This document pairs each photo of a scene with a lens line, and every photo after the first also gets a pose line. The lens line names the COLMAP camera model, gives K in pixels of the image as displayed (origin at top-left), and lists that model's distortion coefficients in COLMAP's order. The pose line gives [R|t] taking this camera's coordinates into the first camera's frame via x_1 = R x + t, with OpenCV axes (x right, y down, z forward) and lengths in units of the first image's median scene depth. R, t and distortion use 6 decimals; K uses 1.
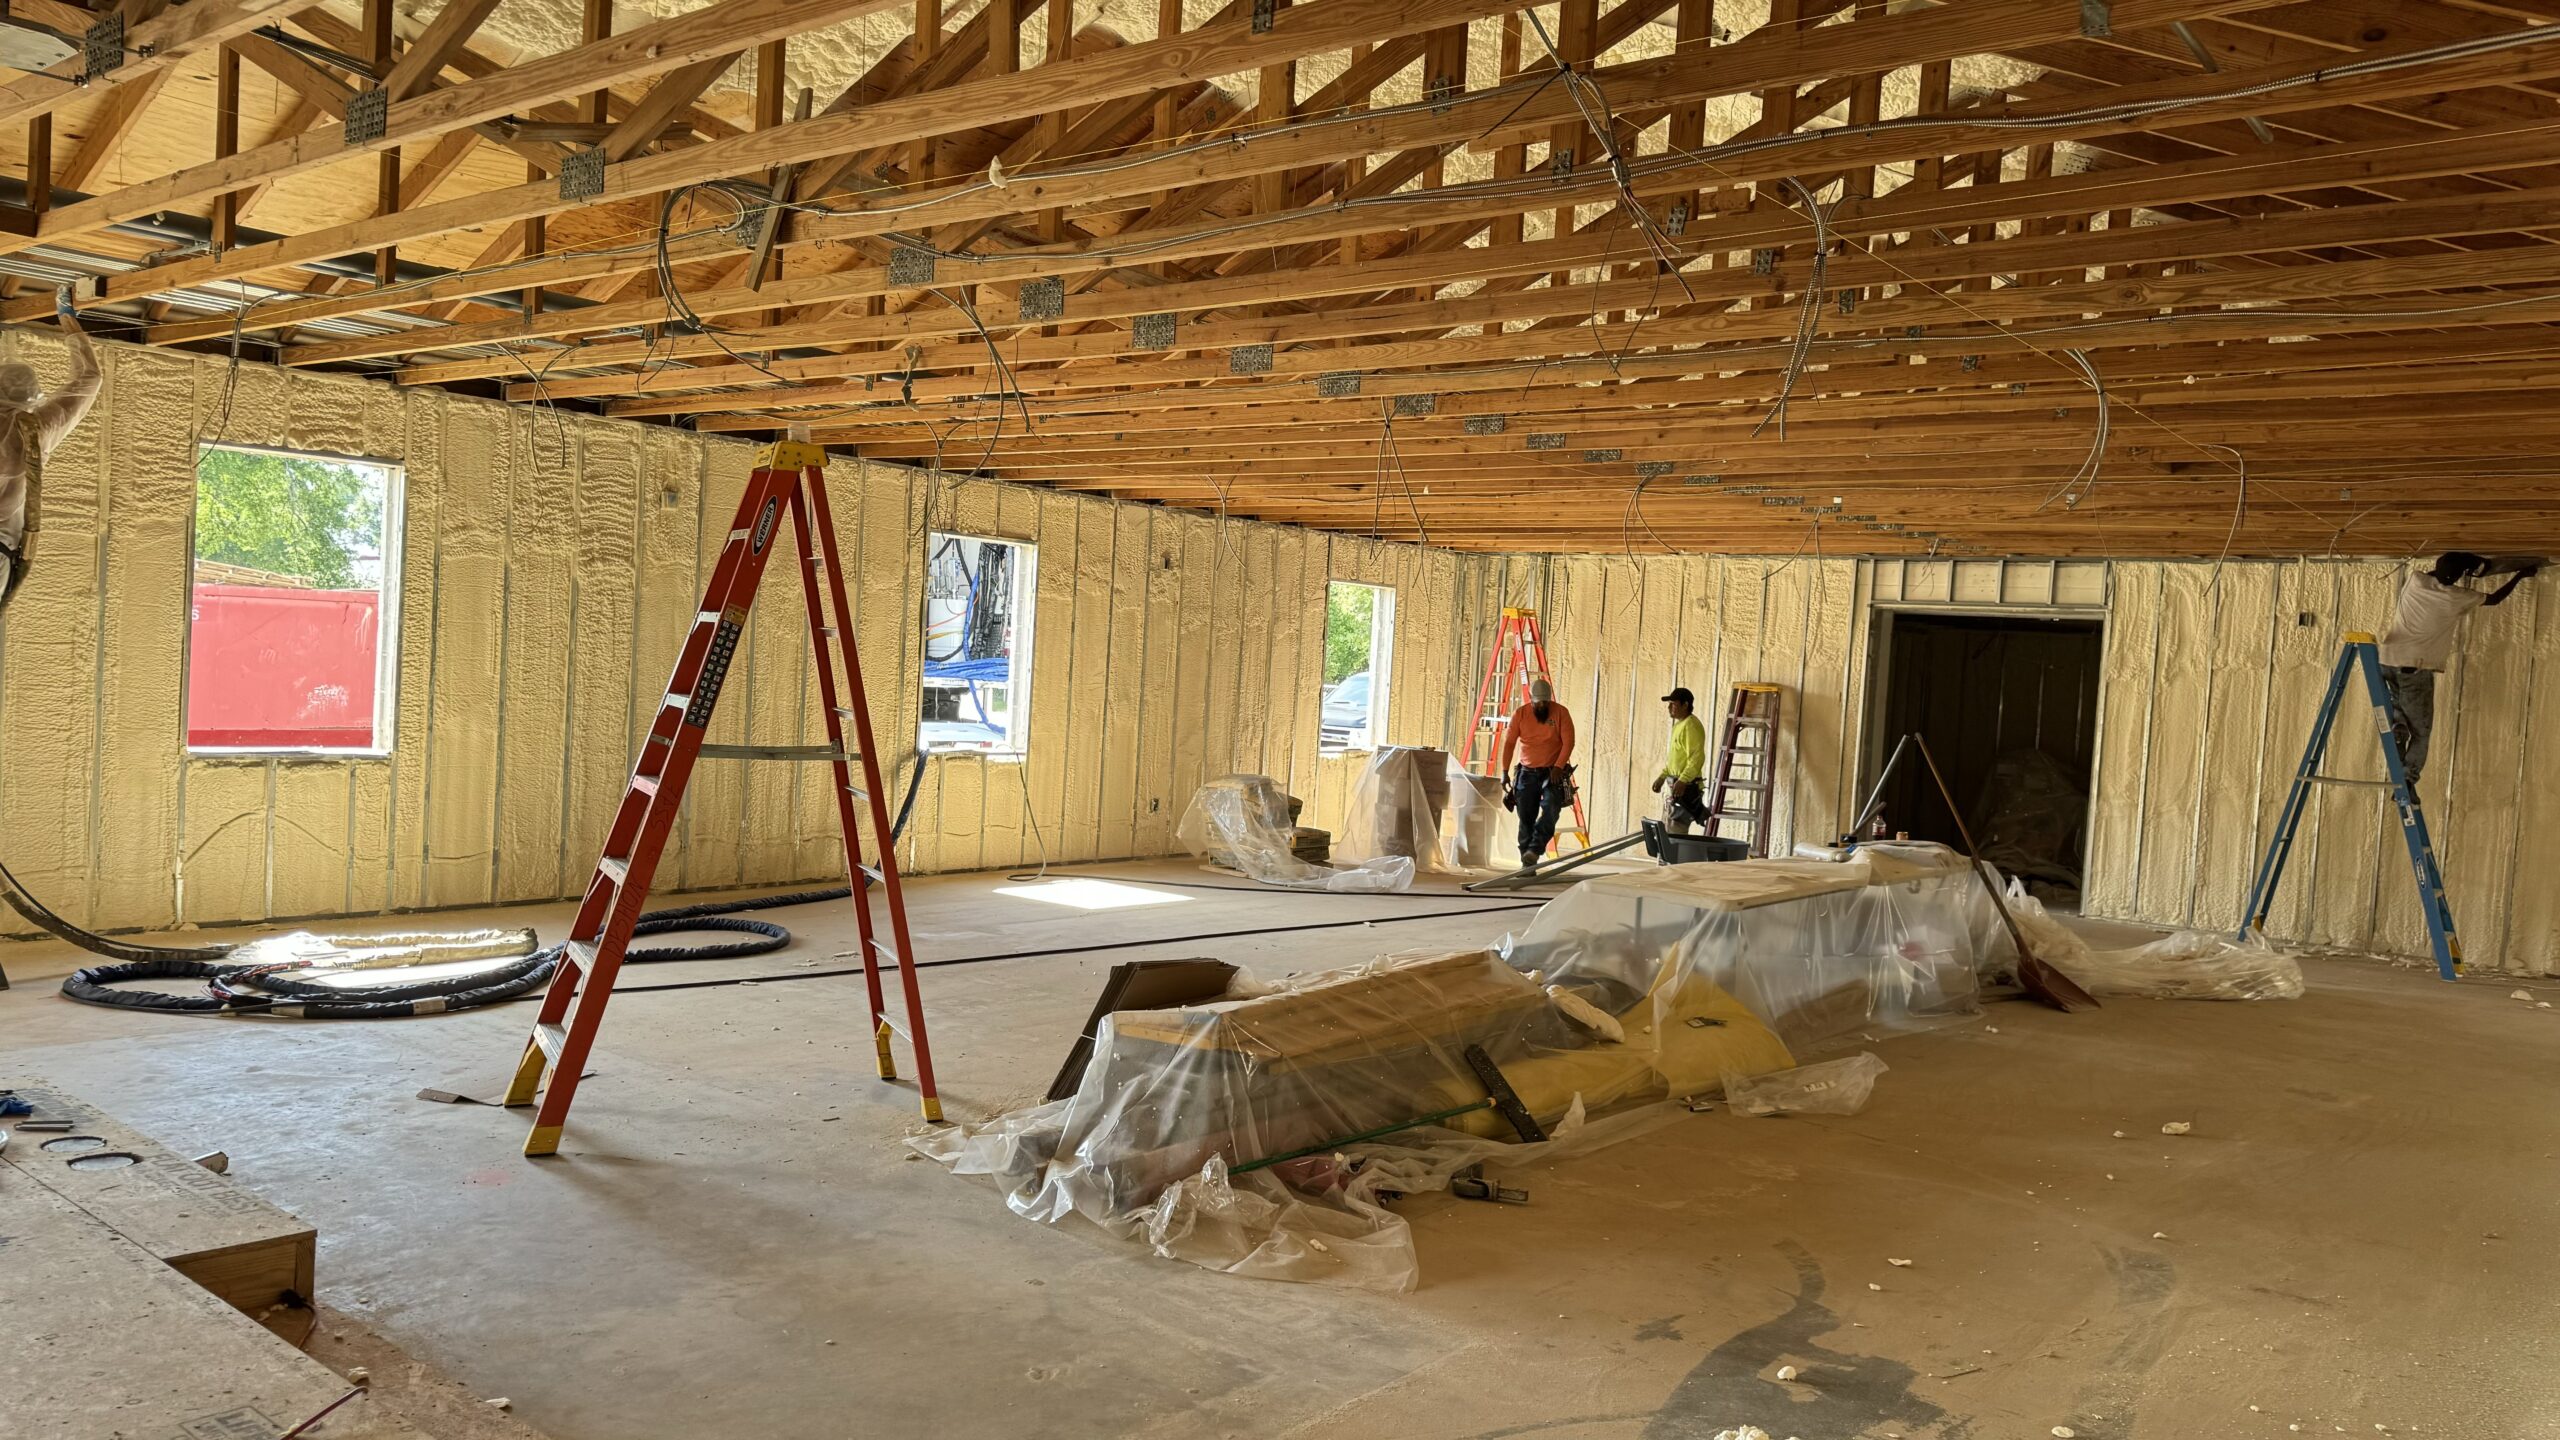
lens RADIAL K [[1881.7, 0, 1278.0], [0, 1881.7, 730.7], [0, 0, 1]] dist [-0.013348, -0.004670]
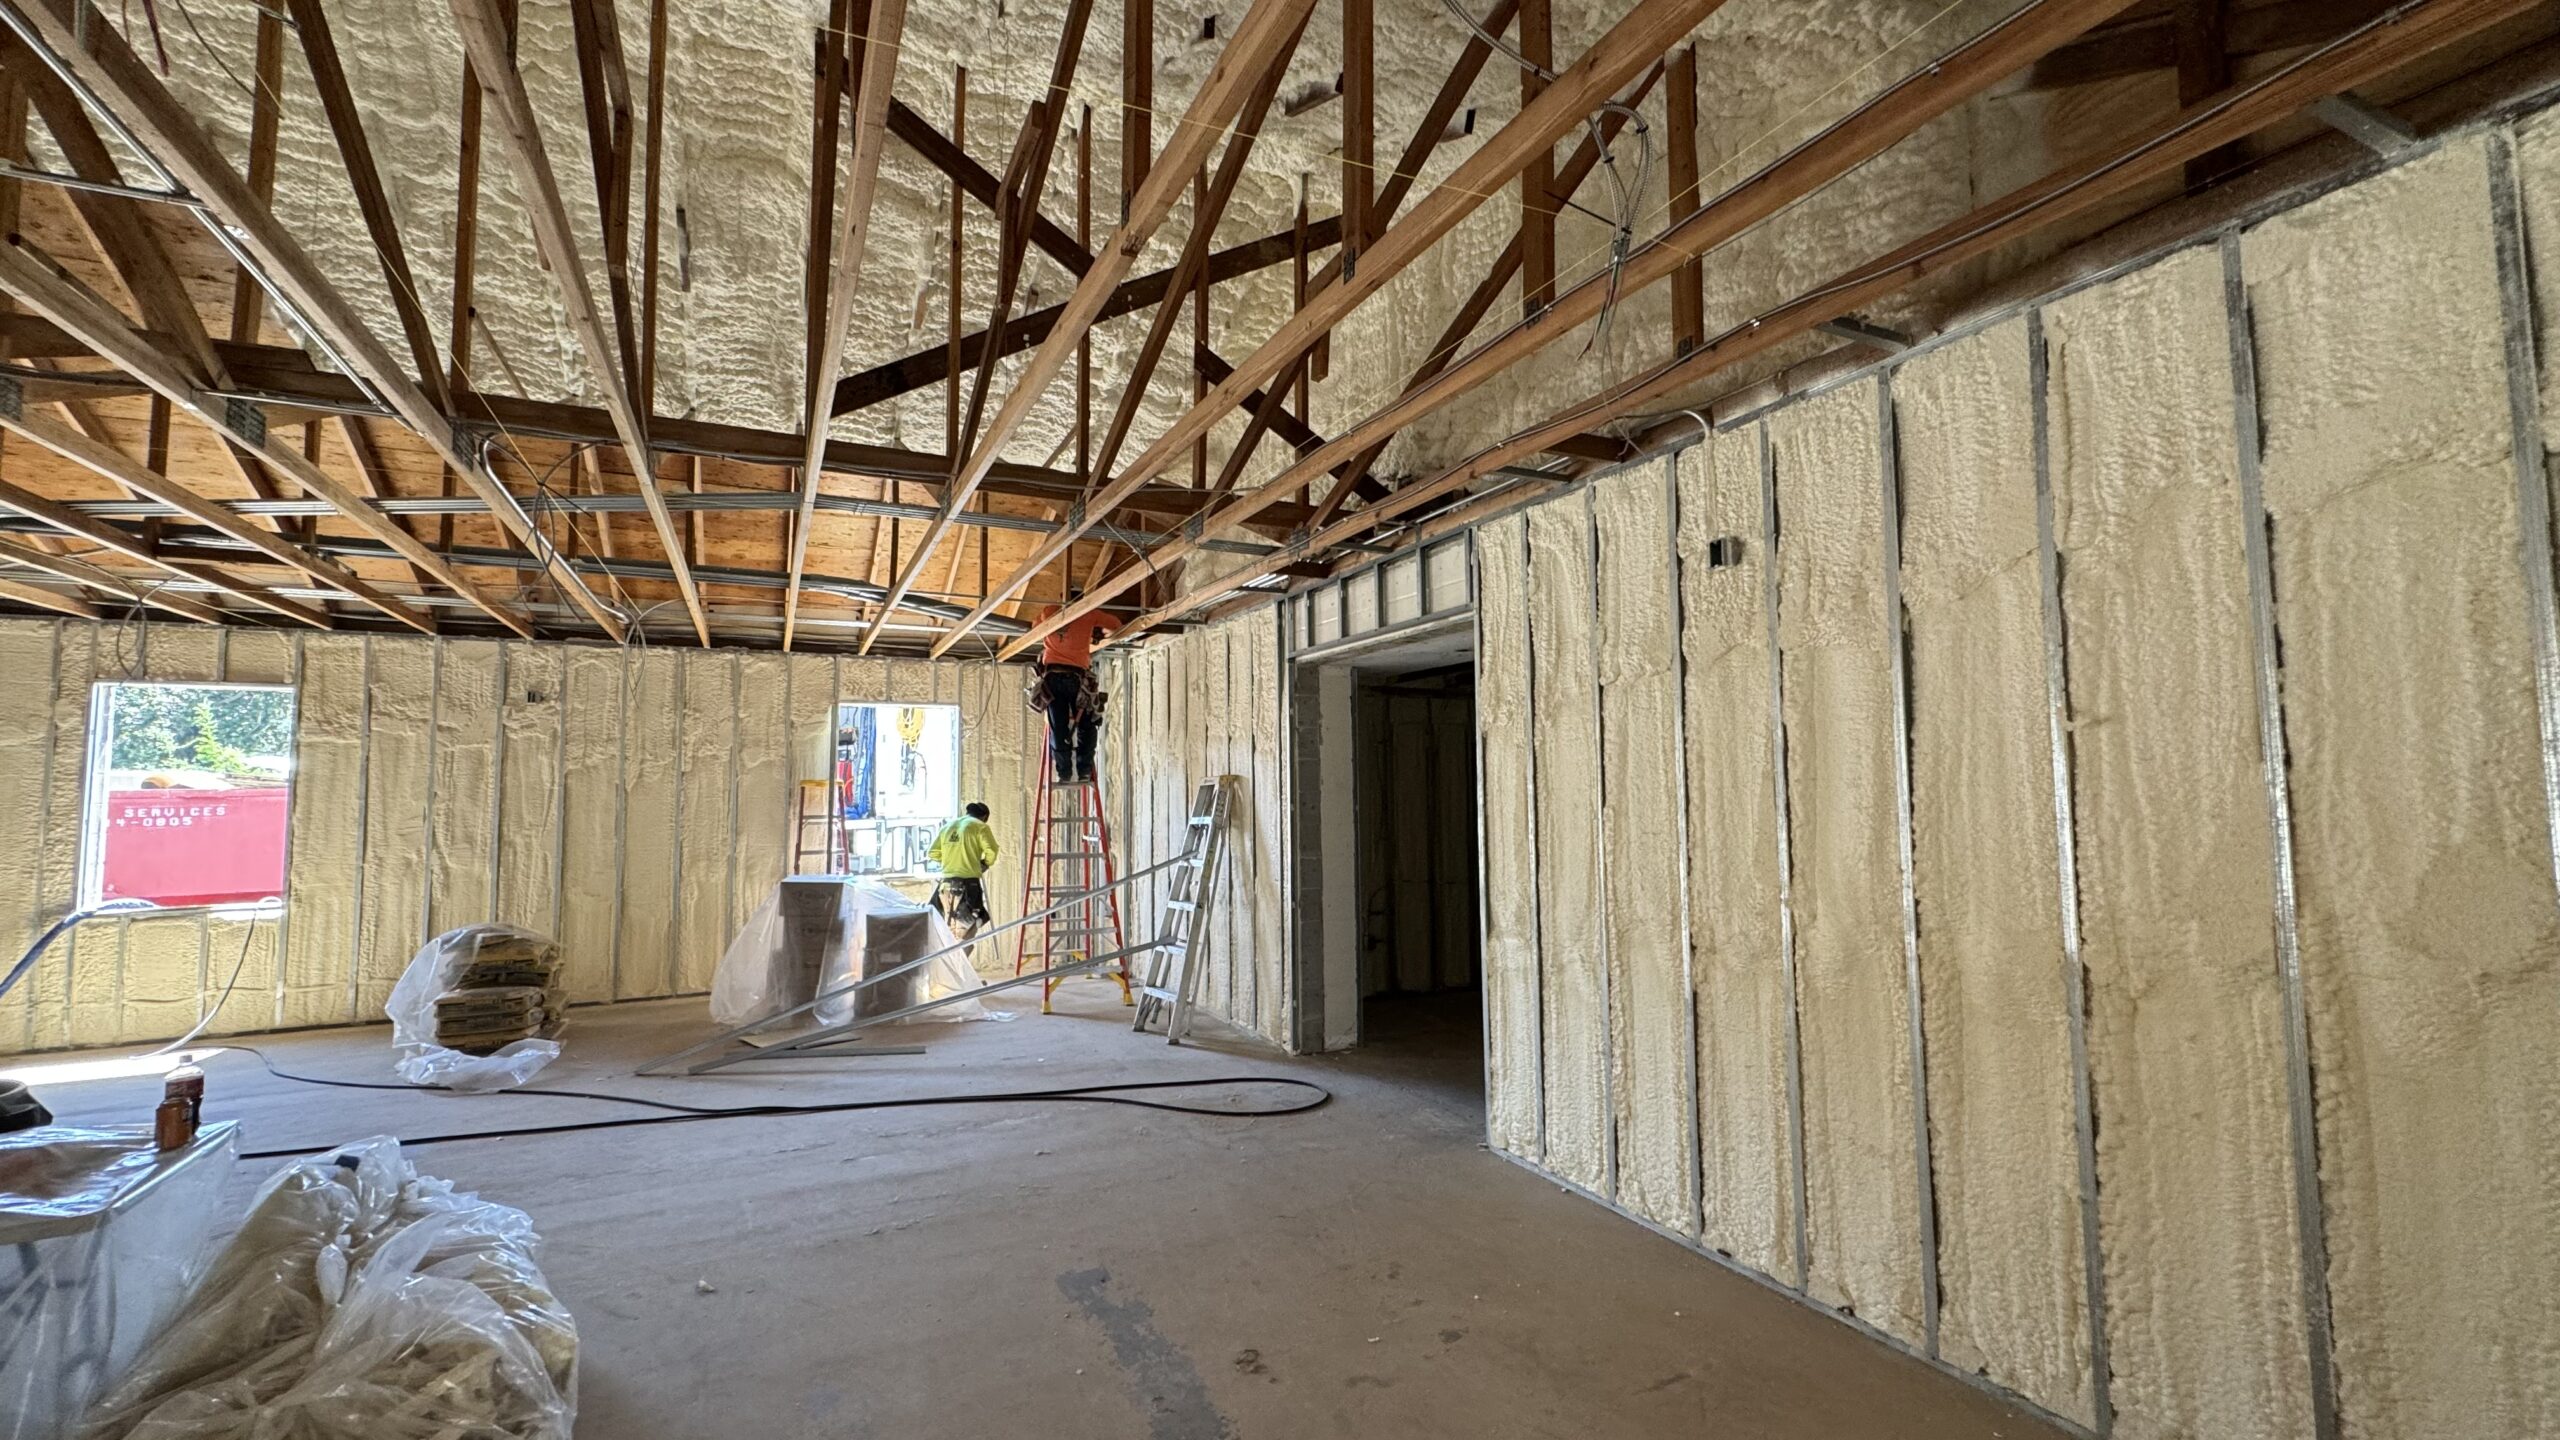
lens RADIAL K [[1052.8, 0, 1284.6], [0, 1052.8, 713.4], [0, 0, 1]] dist [0.000365, -0.000103]
pose [[0.917826, -0.095705, -0.385274, 0.522134], [0.048558, 0.990283, -0.130316, 0.008355], [0.394002, 0.100899, 0.913554, 0.692177]]
